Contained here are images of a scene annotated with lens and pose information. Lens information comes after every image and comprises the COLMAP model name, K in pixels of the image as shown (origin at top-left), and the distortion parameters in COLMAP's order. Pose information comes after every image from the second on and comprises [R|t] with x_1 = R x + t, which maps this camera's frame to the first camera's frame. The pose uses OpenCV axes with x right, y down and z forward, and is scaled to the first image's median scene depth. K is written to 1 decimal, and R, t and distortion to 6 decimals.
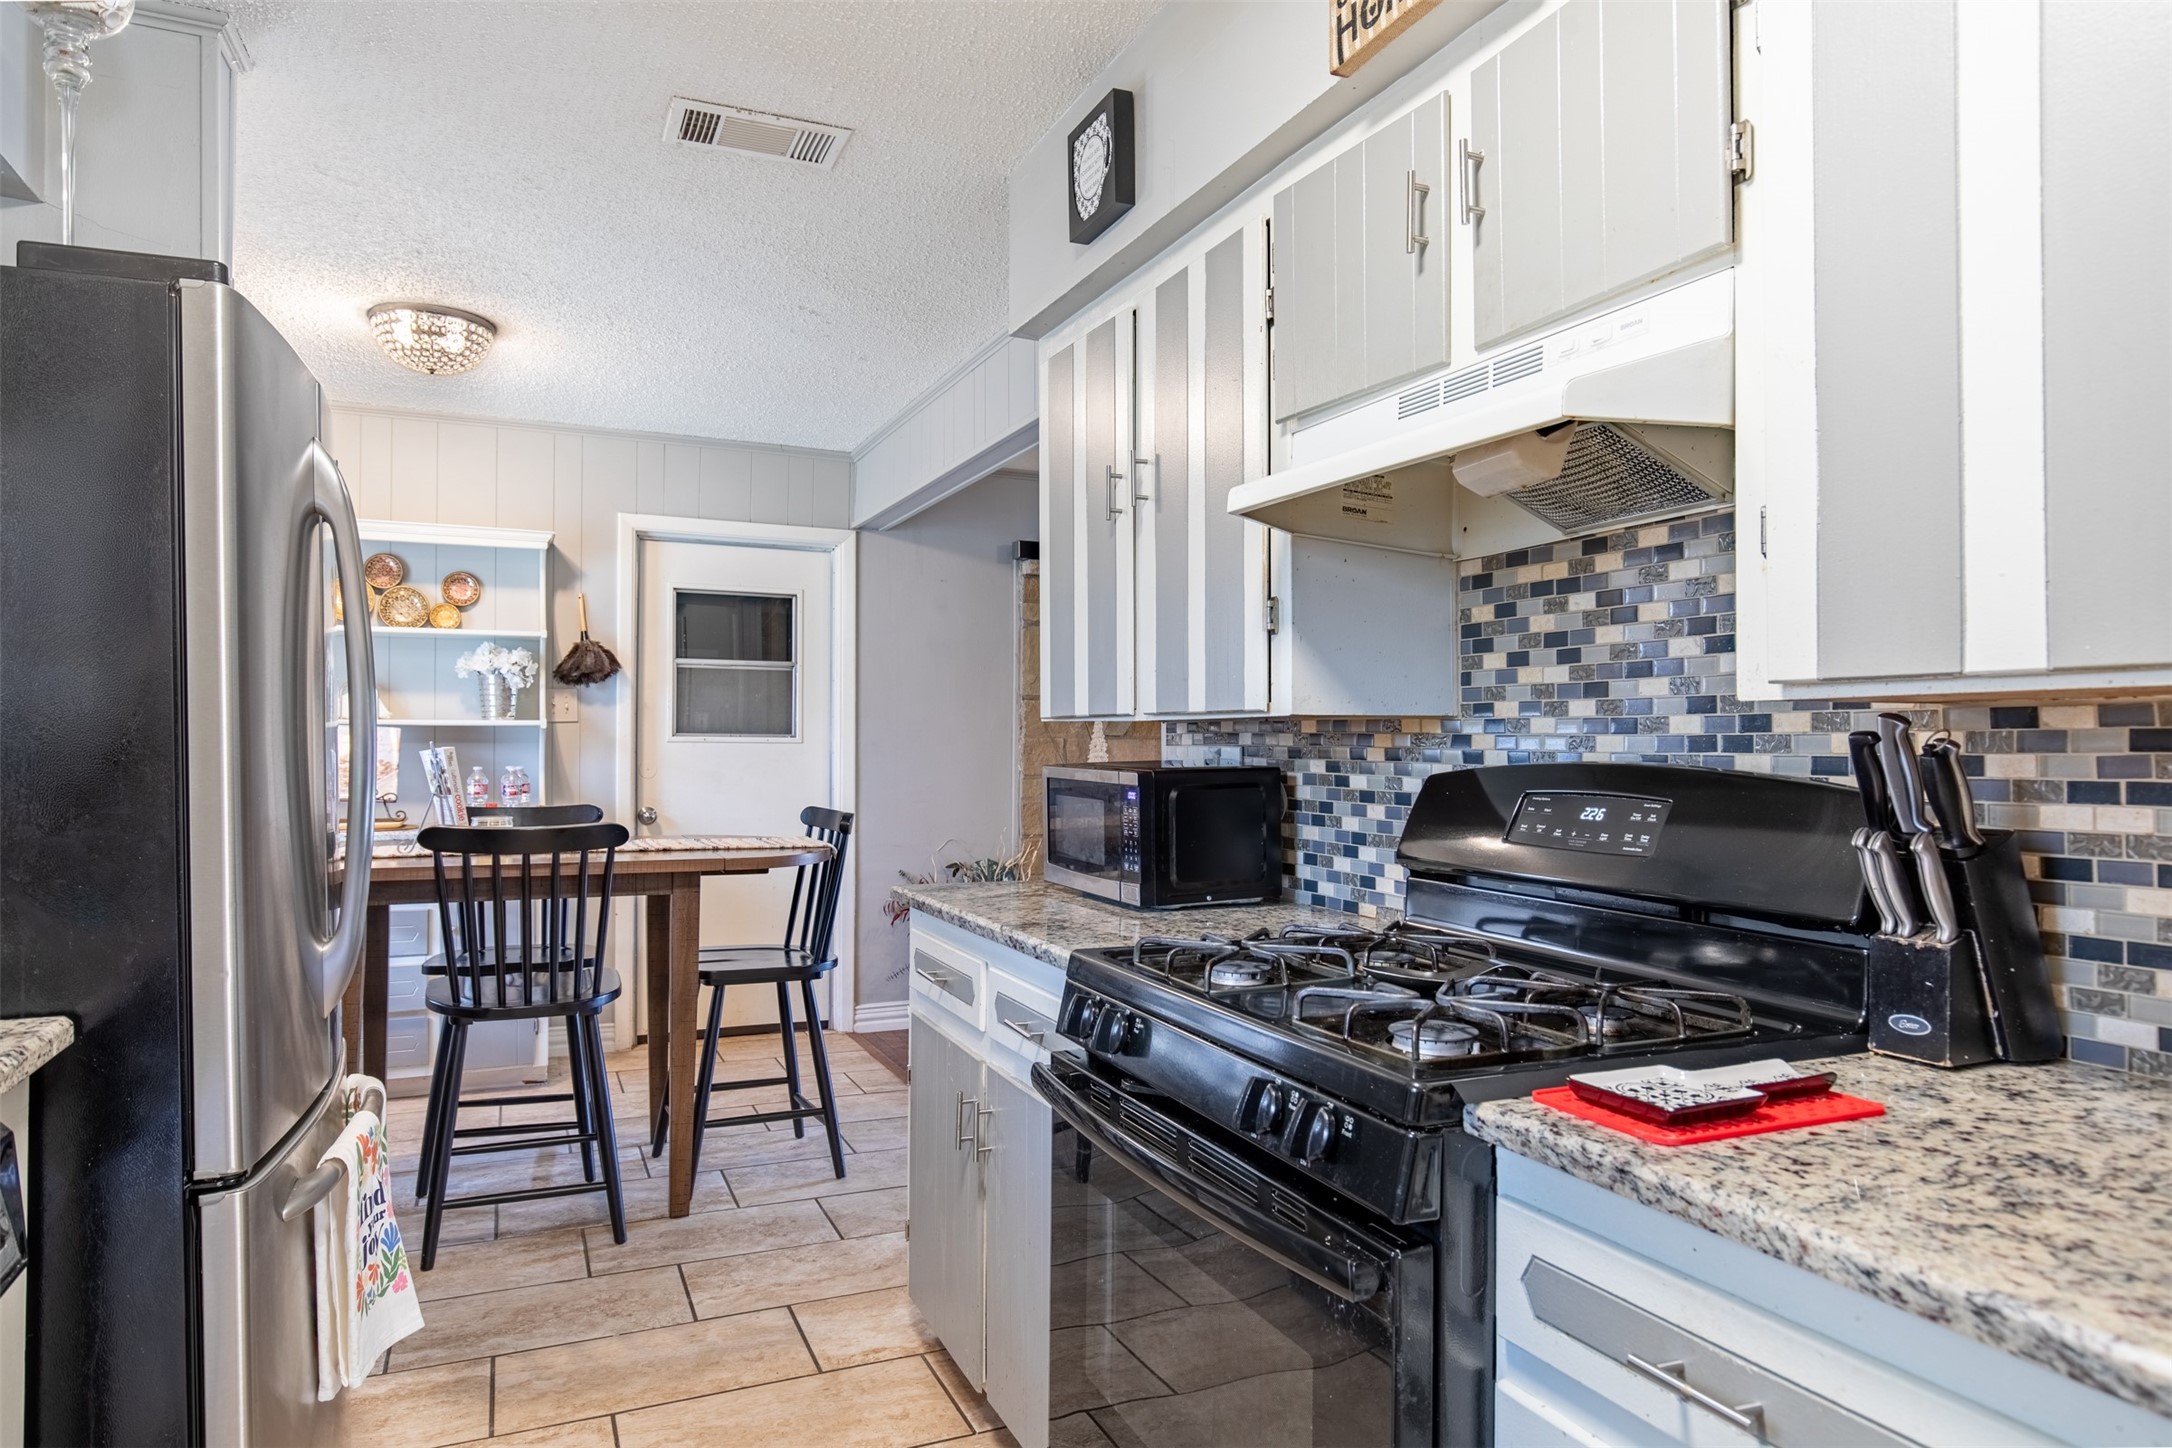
lens RADIAL K [[1318.2, 0, 1091.0], [0, 1318.2, 726.9], [0, 0, 1]] dist [-0.010393, -0.000741]
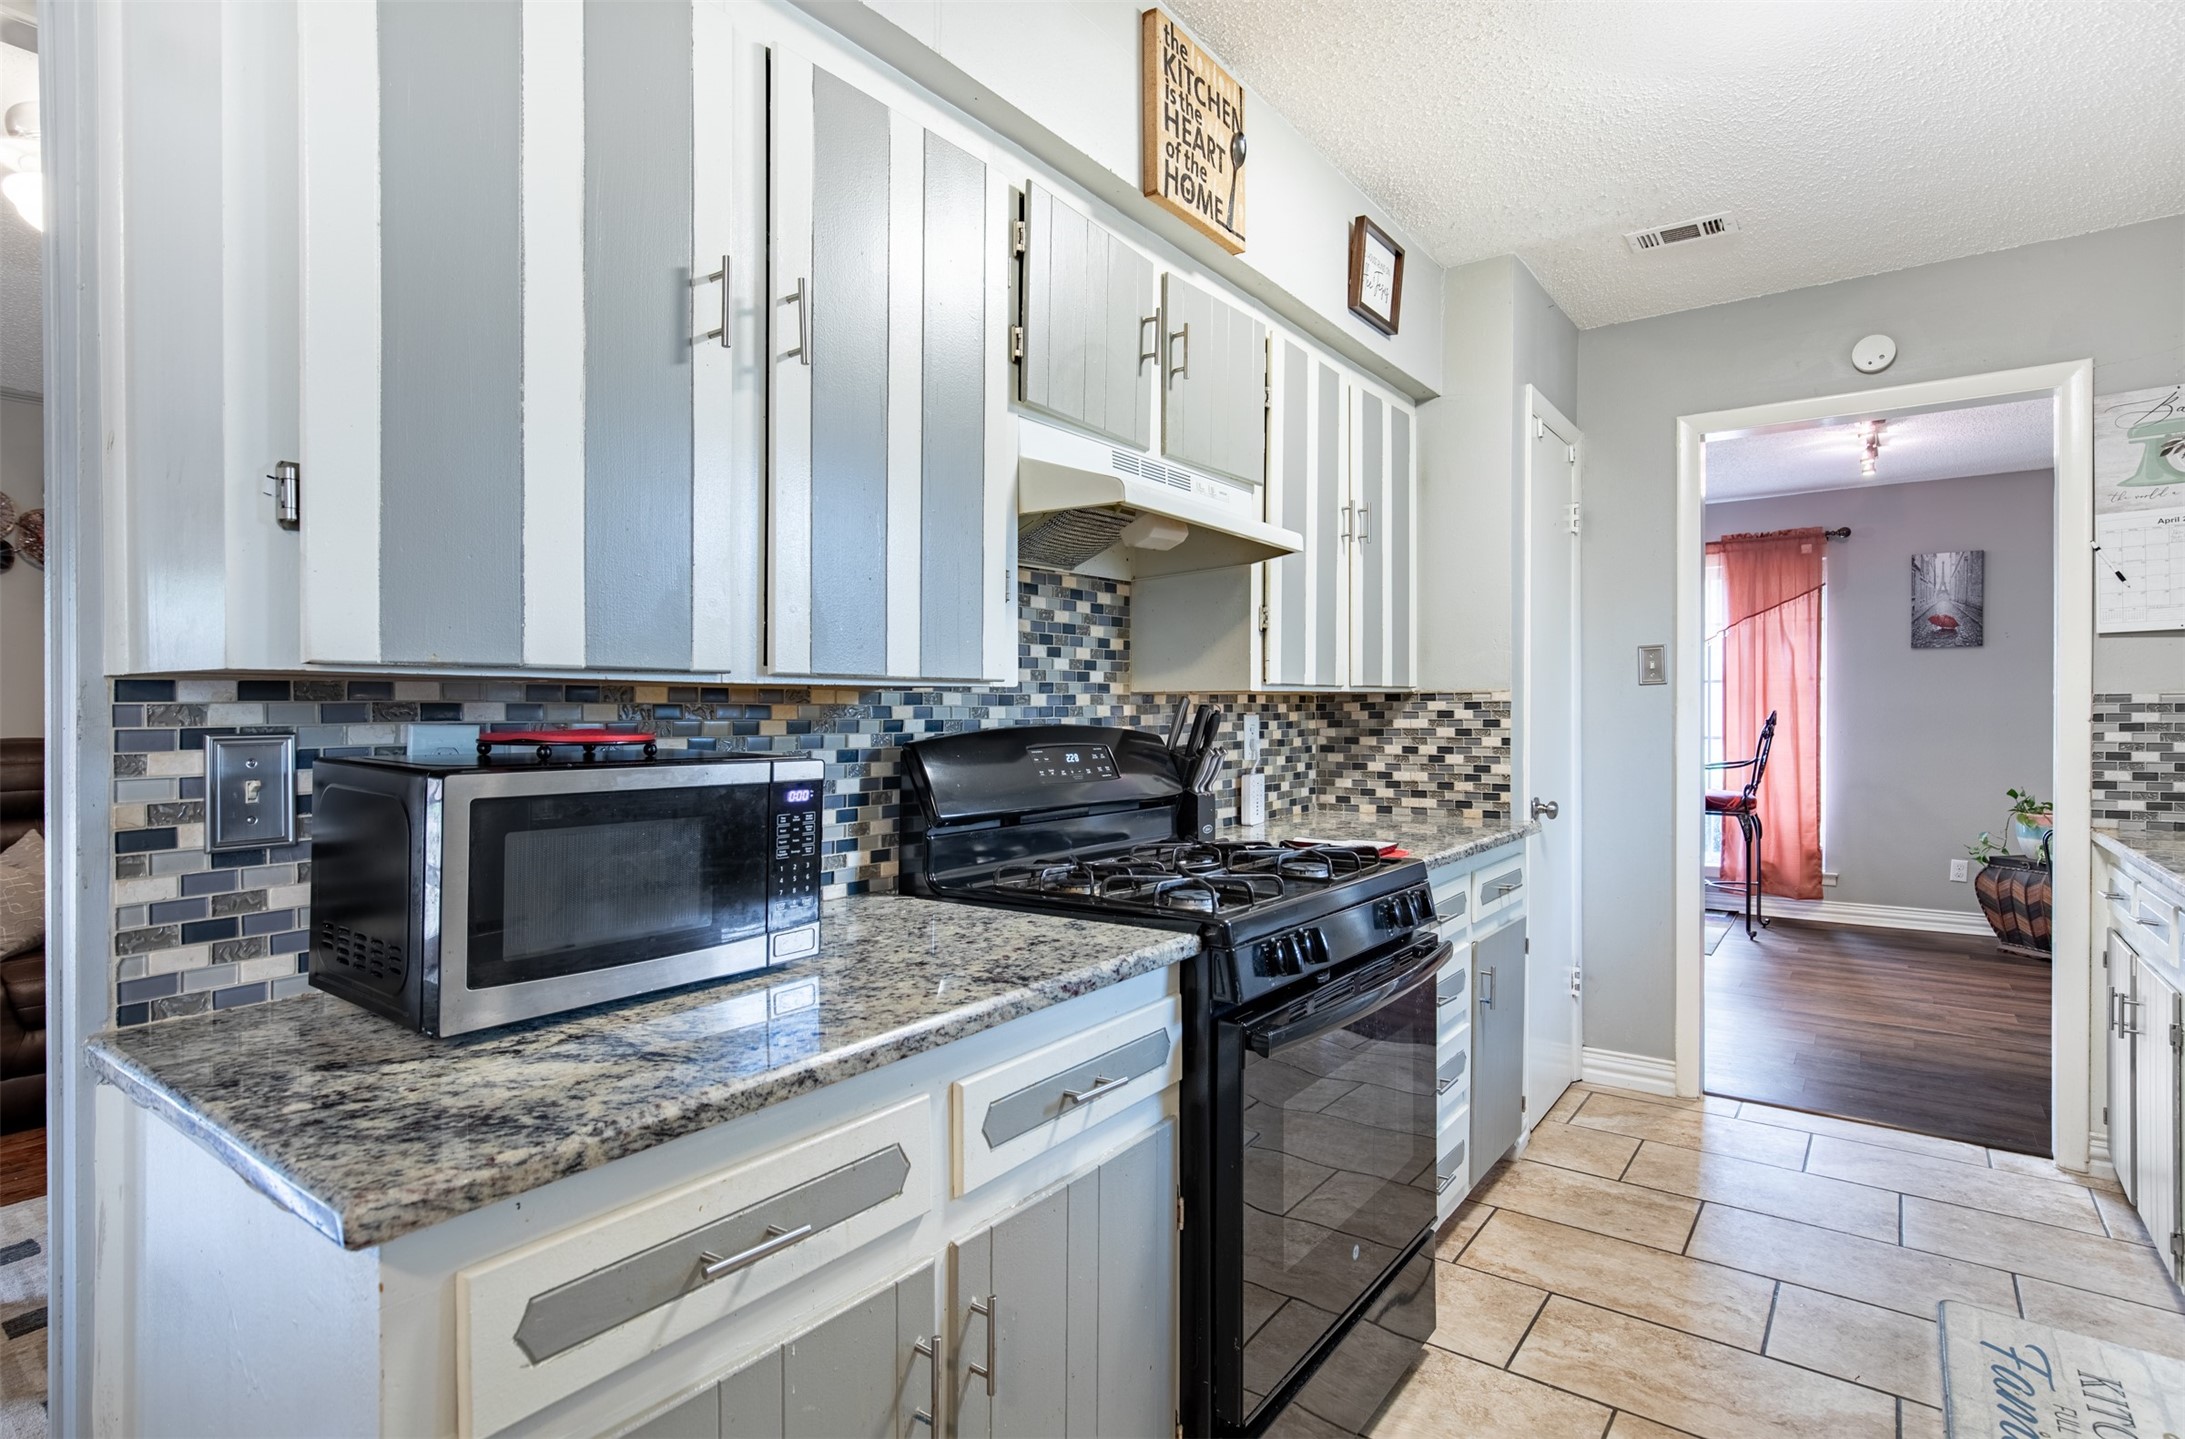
lens RADIAL K [[1079.5, 0, 1092.5], [0, 1079.5, 719.5], [0, 0, 1]] dist [-0.000618, 0.001105]
pose [[-0.487059, -0.007439, 0.873337, -0.376498], [-0.003368, 0.999972, 0.006639, 0.006801], [-0.873363, 0.000292, -0.487070, 0.825749]]
